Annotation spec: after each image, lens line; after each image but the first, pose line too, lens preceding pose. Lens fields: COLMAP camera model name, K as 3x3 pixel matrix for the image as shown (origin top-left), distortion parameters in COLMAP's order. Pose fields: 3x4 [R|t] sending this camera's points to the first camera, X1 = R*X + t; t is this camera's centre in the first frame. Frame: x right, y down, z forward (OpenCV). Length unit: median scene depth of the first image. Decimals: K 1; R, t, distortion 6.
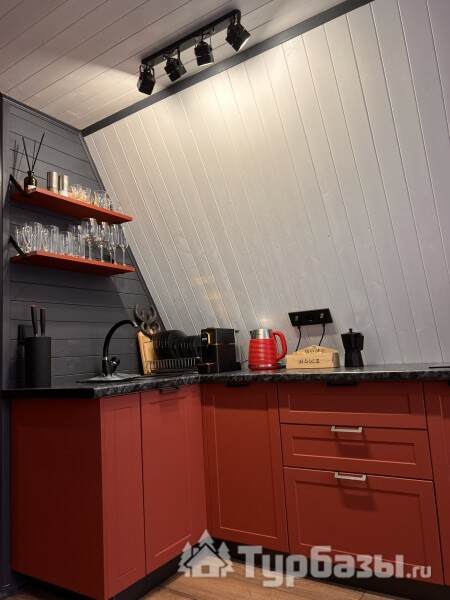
lens RADIAL K [[457.6, 0, 225.0], [0, 457.6, 300.0], [0, 0, 1]] dist [0.008512, -0.003729]
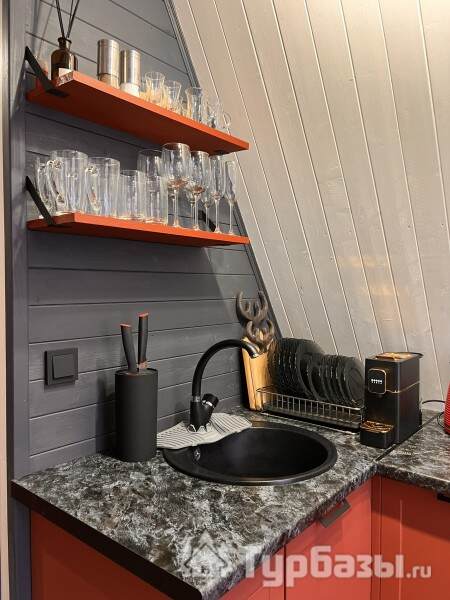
lens RADIAL K [[457.6, 0, 225.0], [0, 457.6, 300.0], [0, 0, 1]] dist [0.008512, -0.003729]
pose [[0.992927, 0.062937, -0.100672, -0.178200], [-0.046409, 0.986216, 0.158820, -0.088512], [0.109280, -0.153024, 0.982162, 0.468927]]
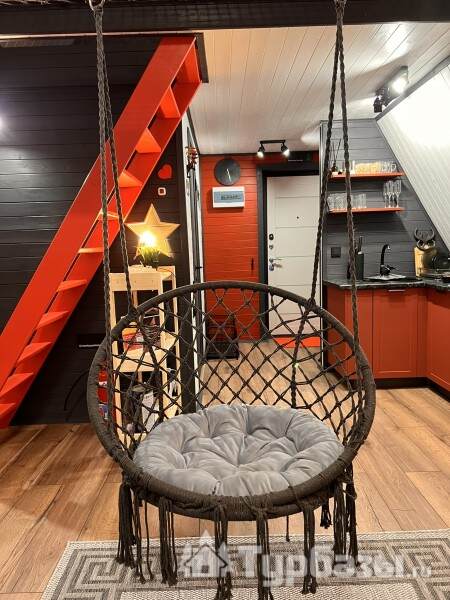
lens RADIAL K [[457.6, 0, 225.0], [0, 457.6, 300.0], [0, 0, 1]] dist [0.008512, -0.003729]
pose [[0.568296, 0.140434, -0.810752, 0.815278], [0.108038, 0.964062, 0.242719, -0.228875], [0.815701, -0.225528, 0.532700, -0.410017]]
